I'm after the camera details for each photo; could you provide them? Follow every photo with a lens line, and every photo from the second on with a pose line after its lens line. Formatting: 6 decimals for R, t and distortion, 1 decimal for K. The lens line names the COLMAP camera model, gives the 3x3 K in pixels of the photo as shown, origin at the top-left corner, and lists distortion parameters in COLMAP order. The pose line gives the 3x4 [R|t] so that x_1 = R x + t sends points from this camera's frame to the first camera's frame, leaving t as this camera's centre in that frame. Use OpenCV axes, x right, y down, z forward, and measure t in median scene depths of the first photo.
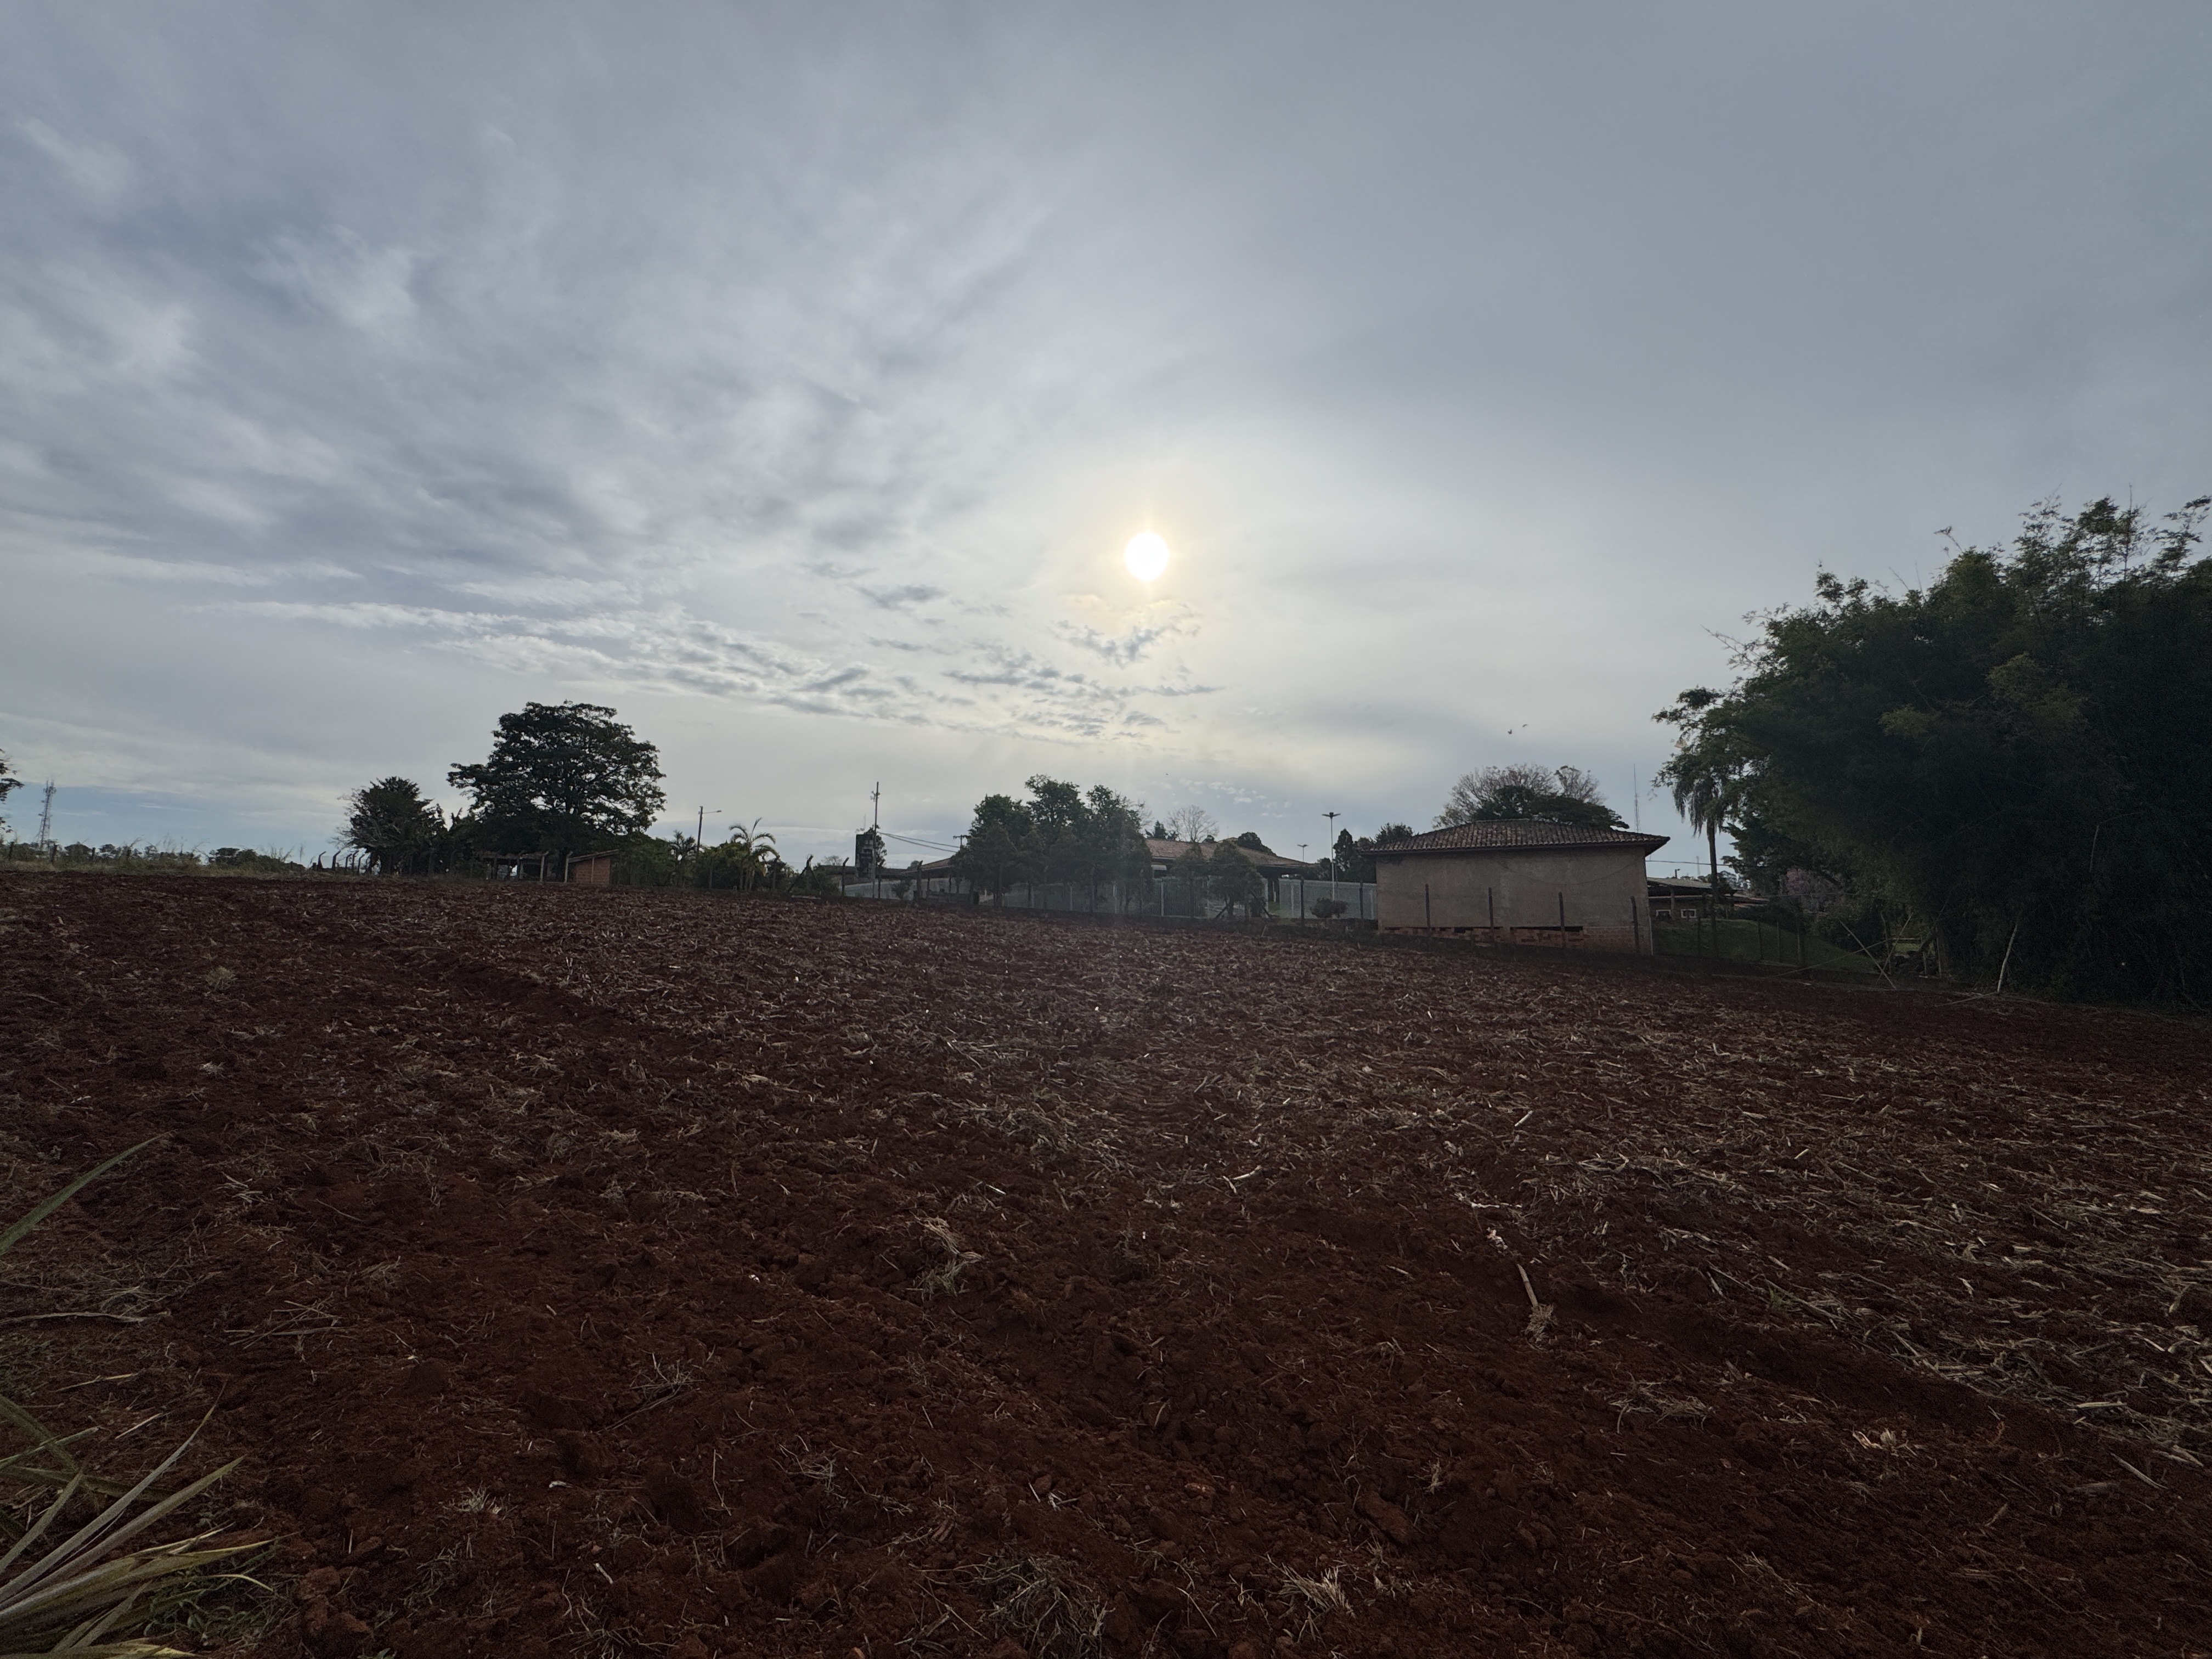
lens RADIAL K [[882.4, 0, 1109.2], [0, 882.4, 843.5], [0, 0, 1]] dist [-0.003883, 0.001135]
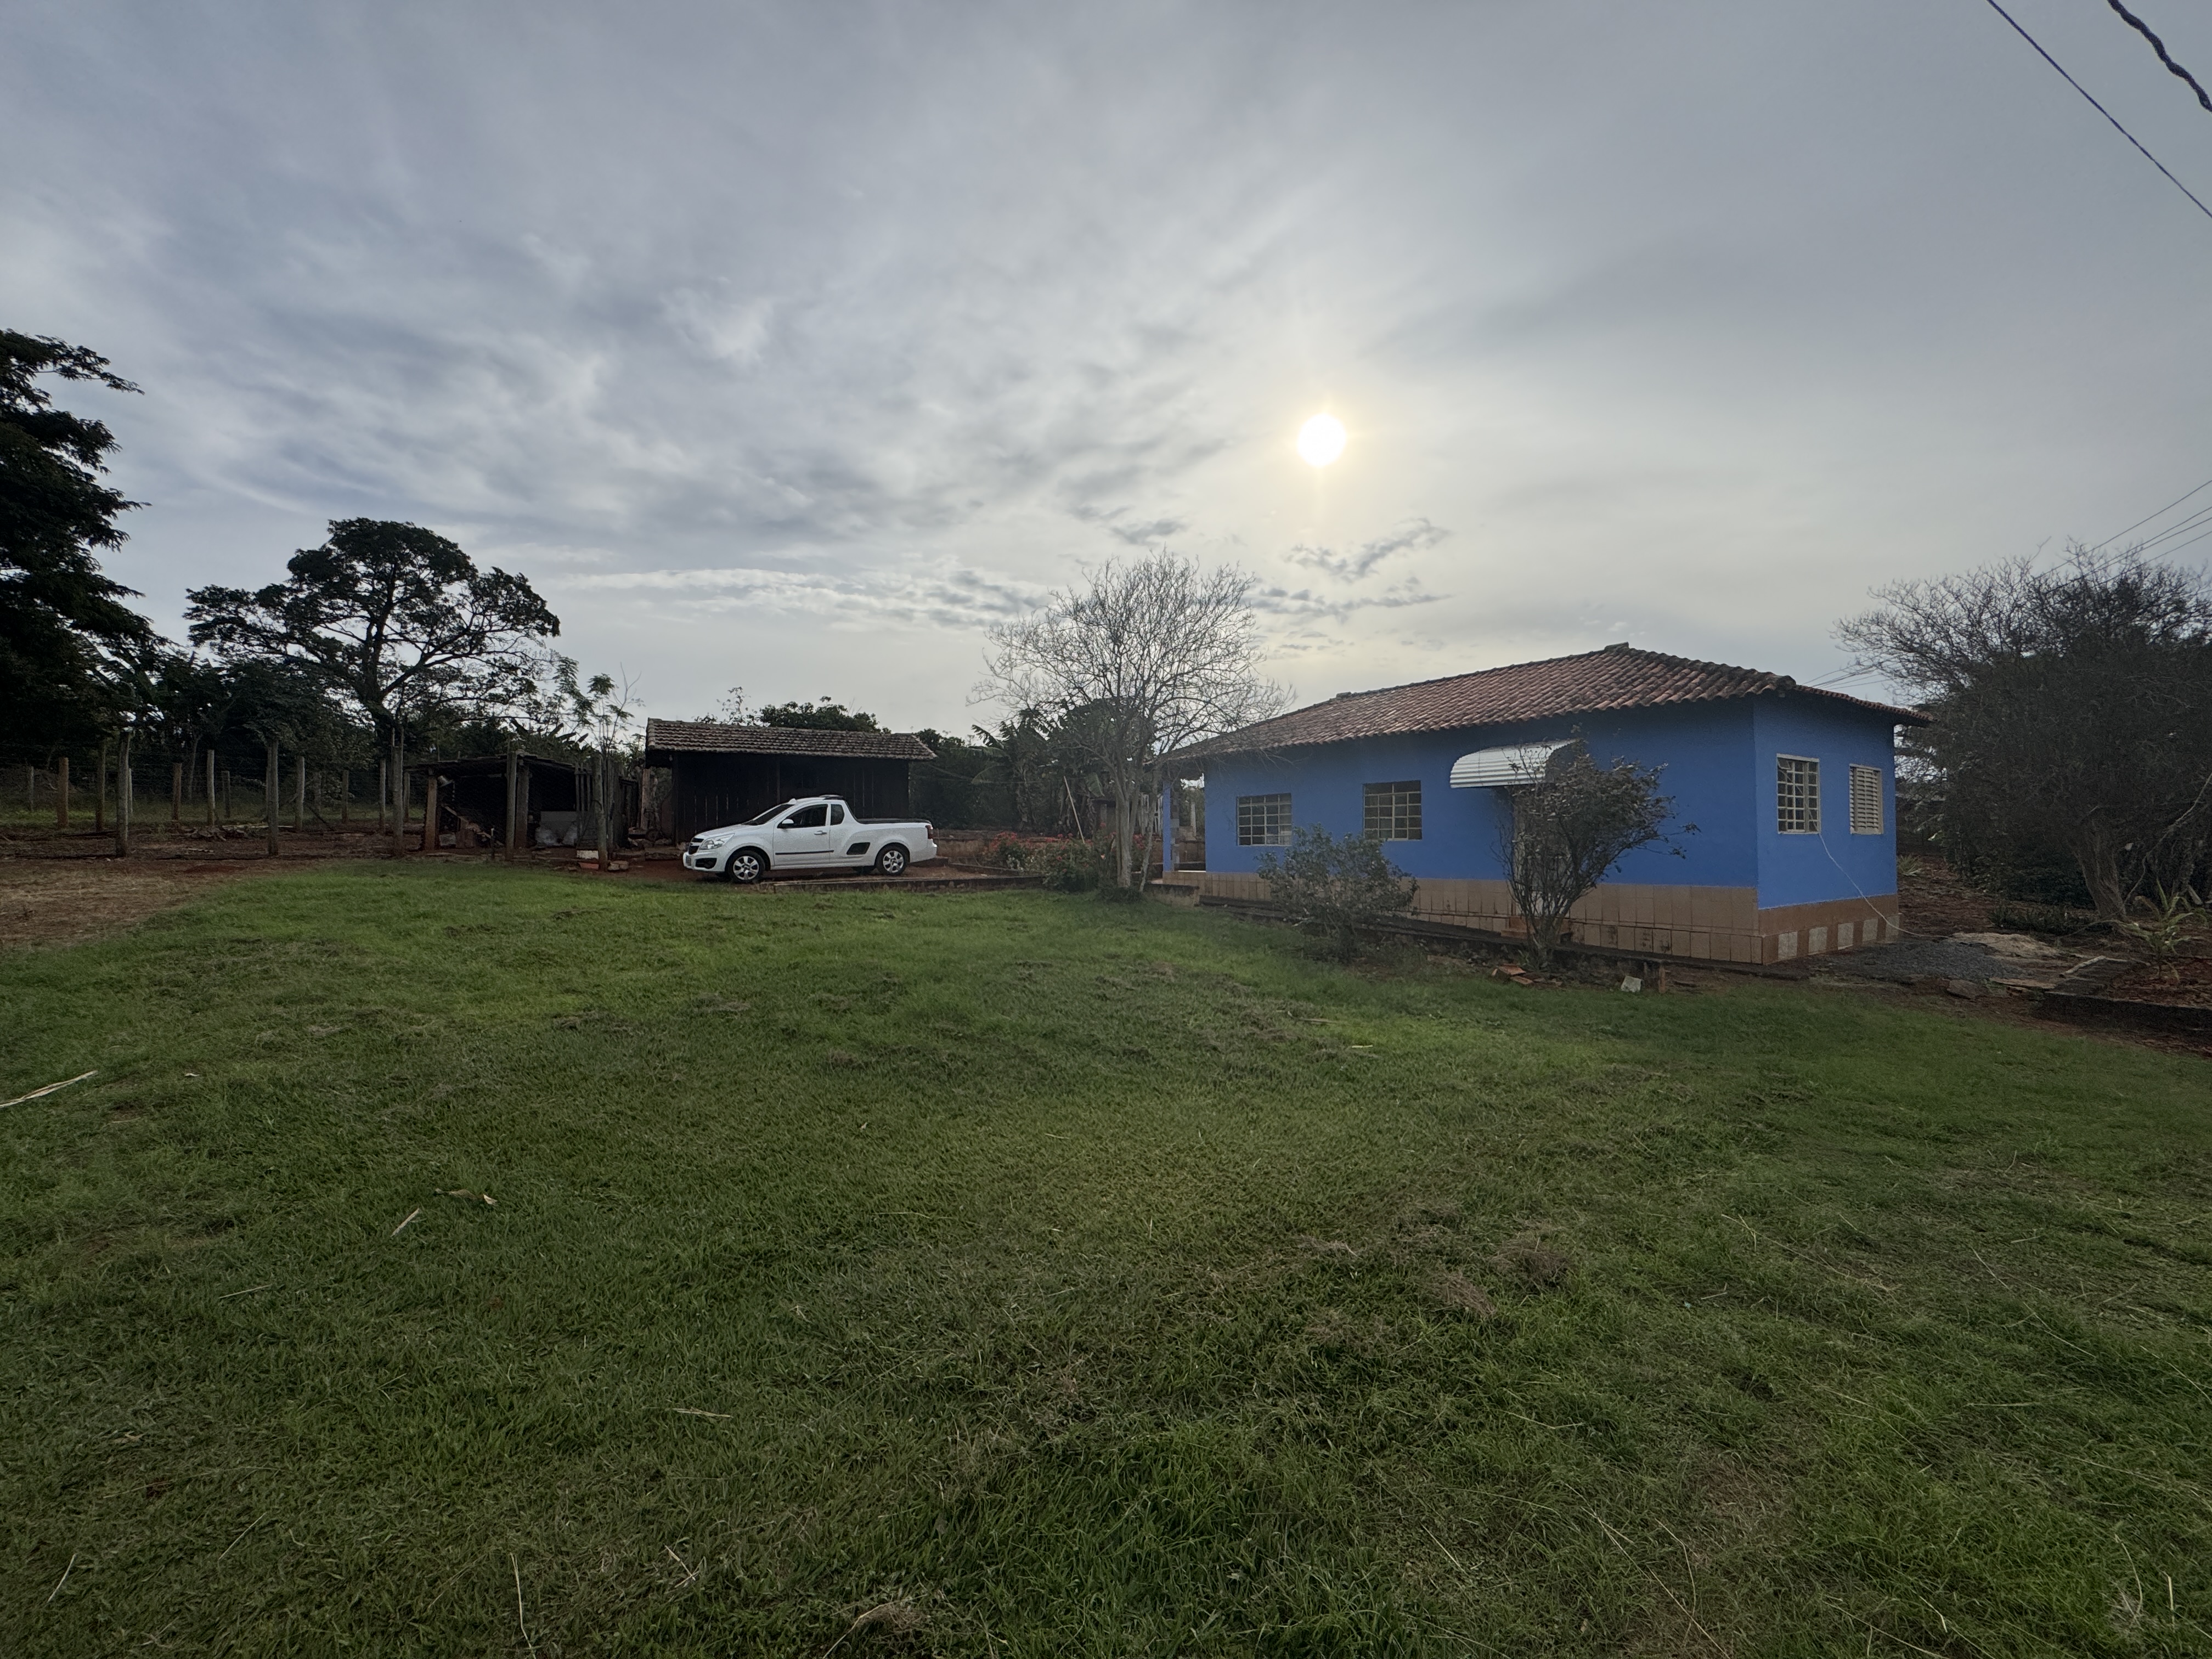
lens RADIAL K [[882.4, 0, 1110.1], [0, 882.4, 818.3], [0, 0, 1]] dist [-0.003883, 0.001135]
pose [[0.977792, -0.014158, -0.209099, -1.254569], [0.029619, 0.997037, 0.070995, -0.155051], [0.207474, -0.075612, 0.975314, -2.327068]]
